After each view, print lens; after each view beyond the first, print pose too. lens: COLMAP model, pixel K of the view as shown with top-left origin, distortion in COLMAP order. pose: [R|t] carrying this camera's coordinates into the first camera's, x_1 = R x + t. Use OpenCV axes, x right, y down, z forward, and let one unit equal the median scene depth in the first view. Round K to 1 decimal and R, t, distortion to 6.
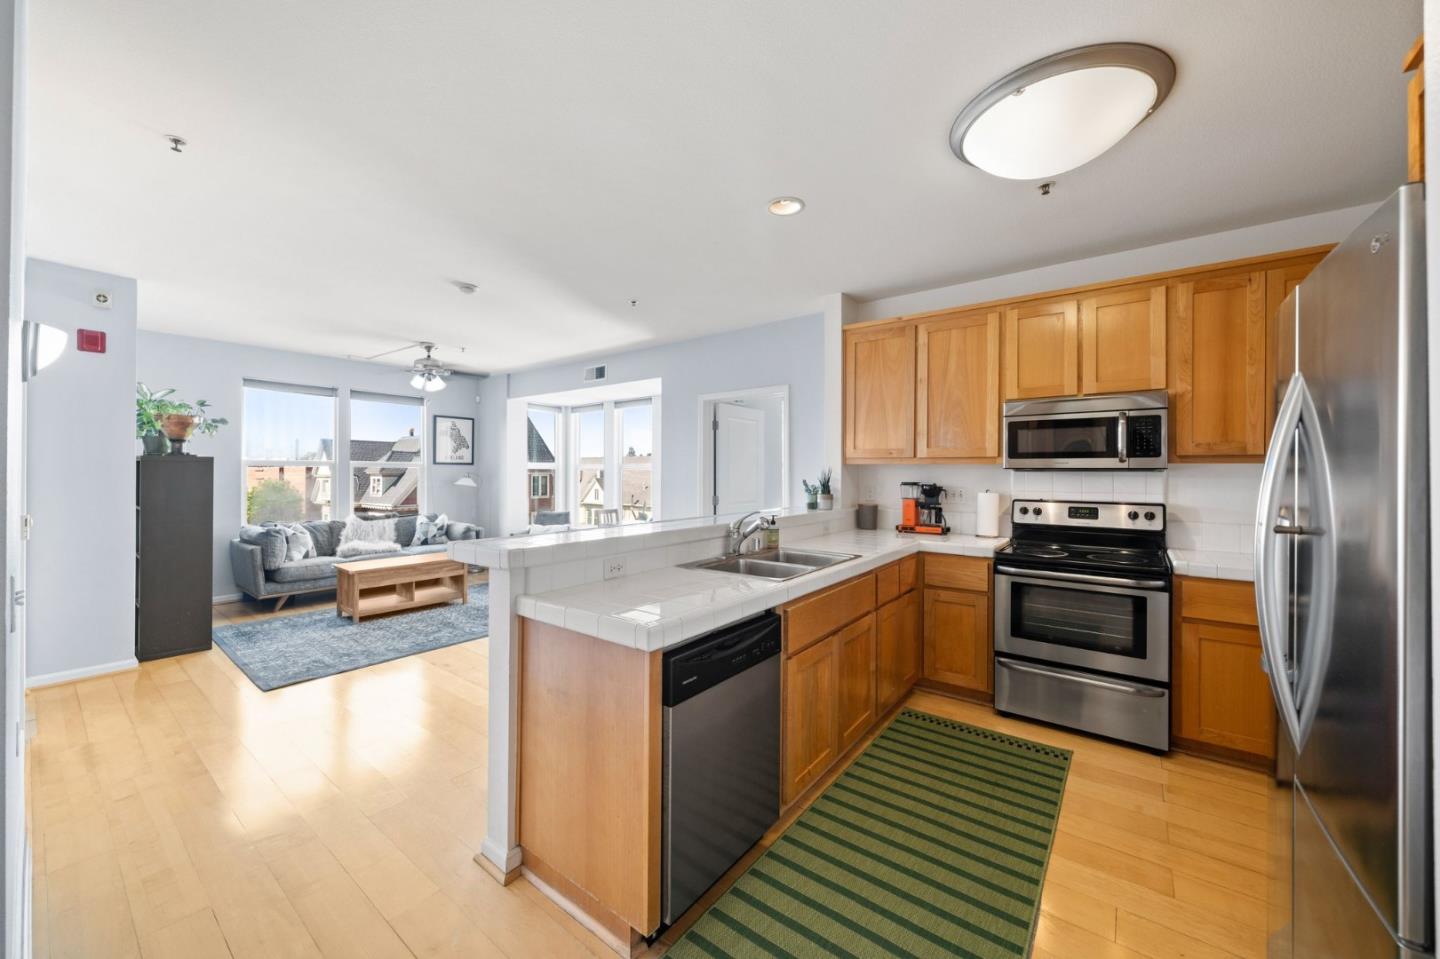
lens RADIAL K [[534.5, 0, 710.0], [0, 534.5, 472.9], [0, 0, 1]] dist [-0.002025, -0.000040]
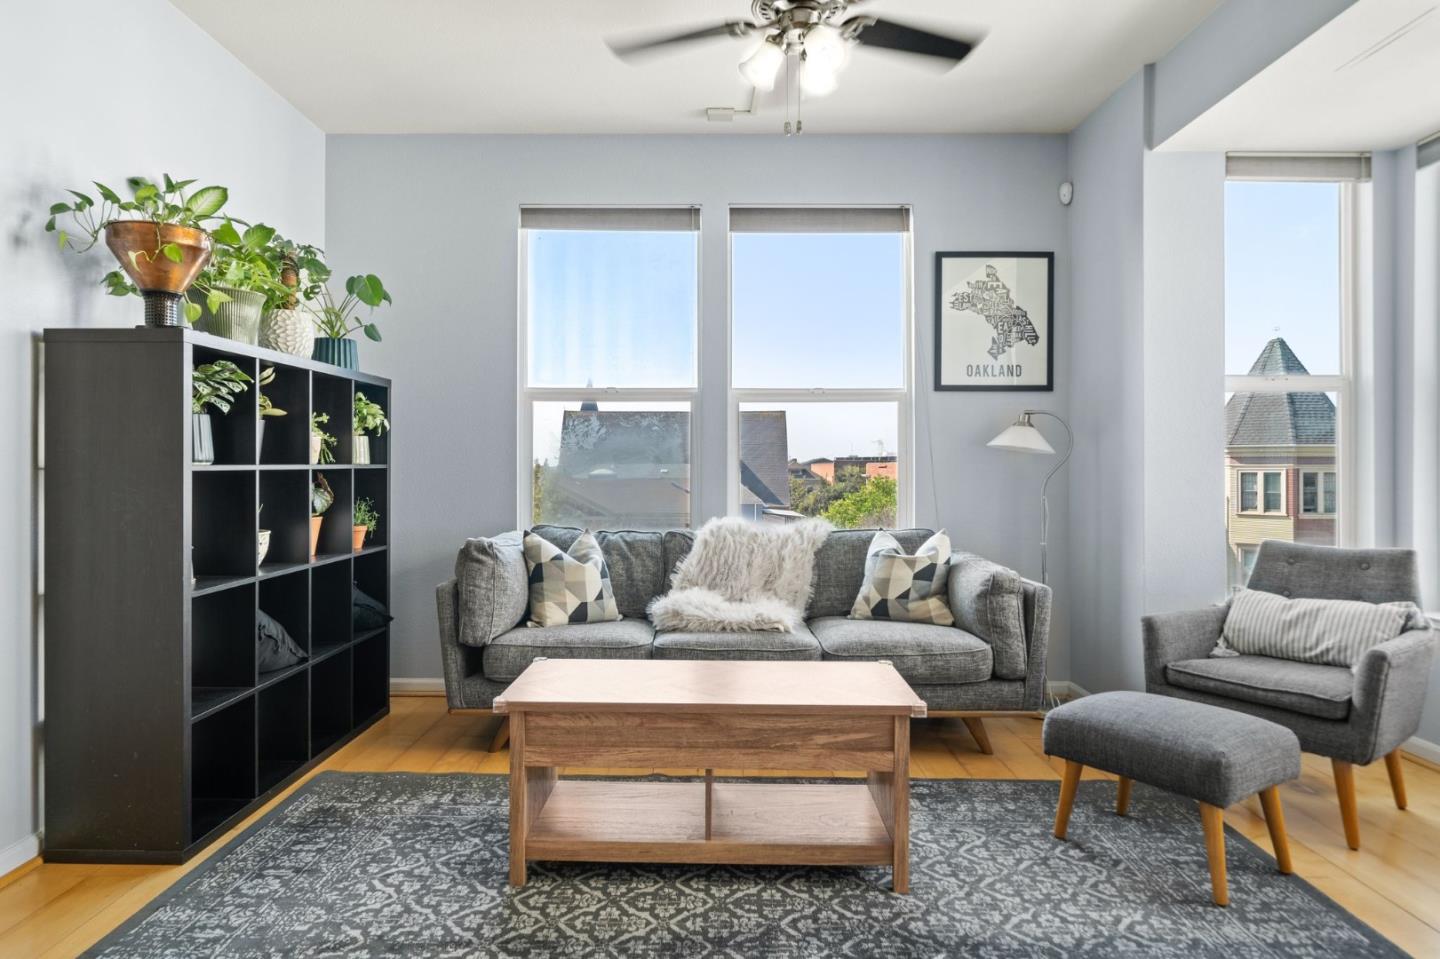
lens RADIAL K [[881.9, 0, 689.4], [0, 881.9, 468.7], [0, 0, 1]] dist [-0.004381, -0.000550]
pose [[0.595137, -0.004419, -0.803612, -0.141369], [0.001217, 0.999989, -0.004598, 0.037607], [0.803623, 0.001758, 0.595136, 0.513948]]
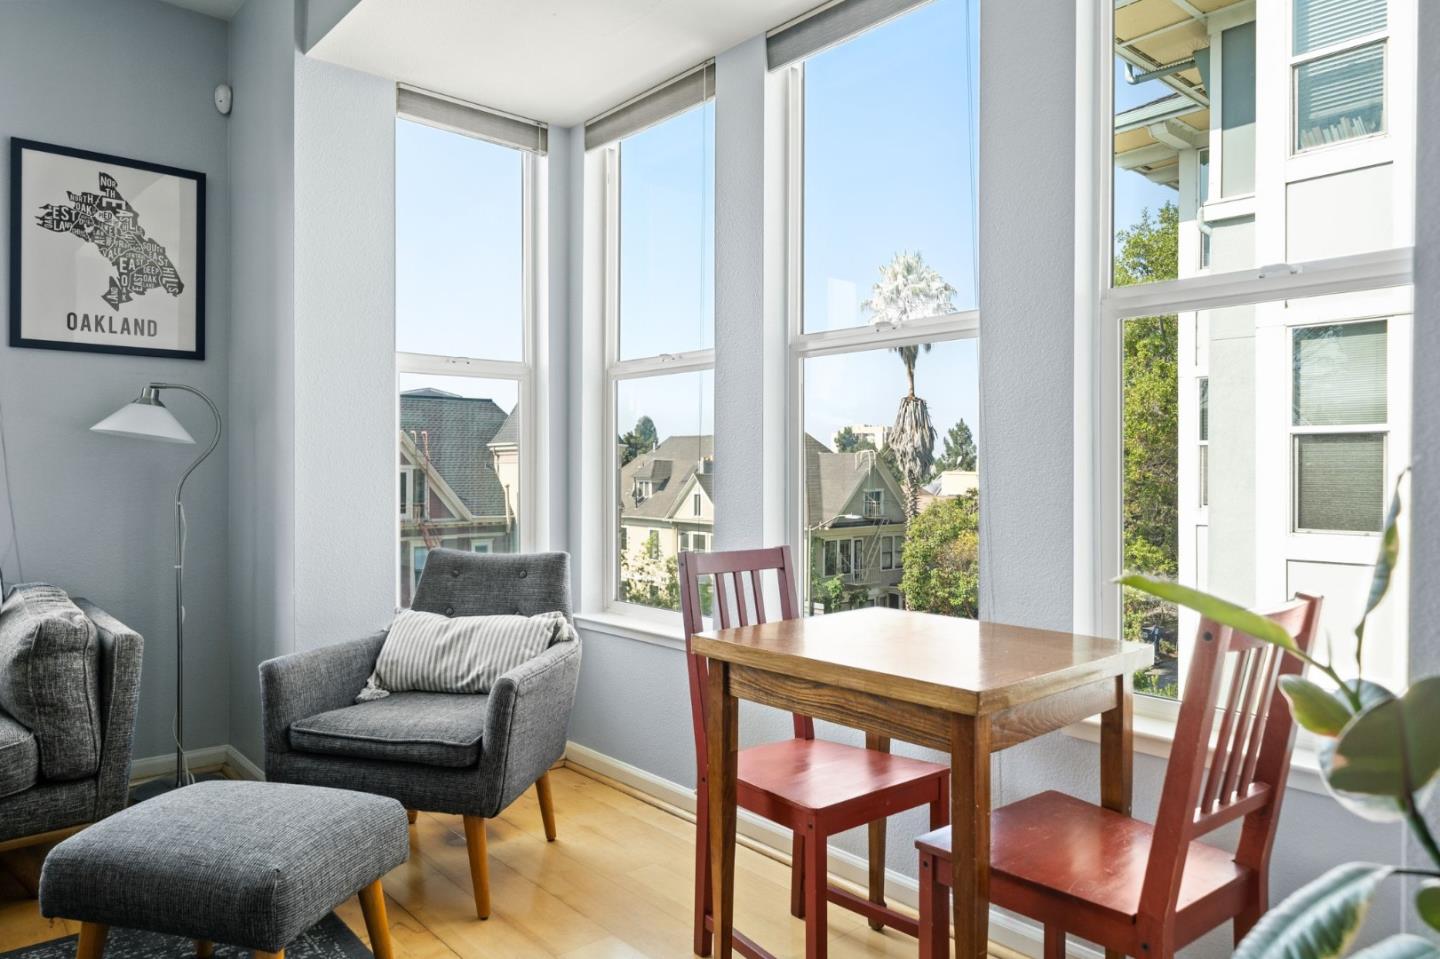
lens RADIAL K [[959.4, 0, 719.8], [0, 959.4, 472.6], [0, 0, 1]] dist [-0.005092, -0.000923]
pose [[0.982610, -0.001298, -0.185676, -0.128883], [0.002143, 0.999988, 0.004349, 0.037858], [0.185668, -0.004672, 0.982601, 0.636044]]
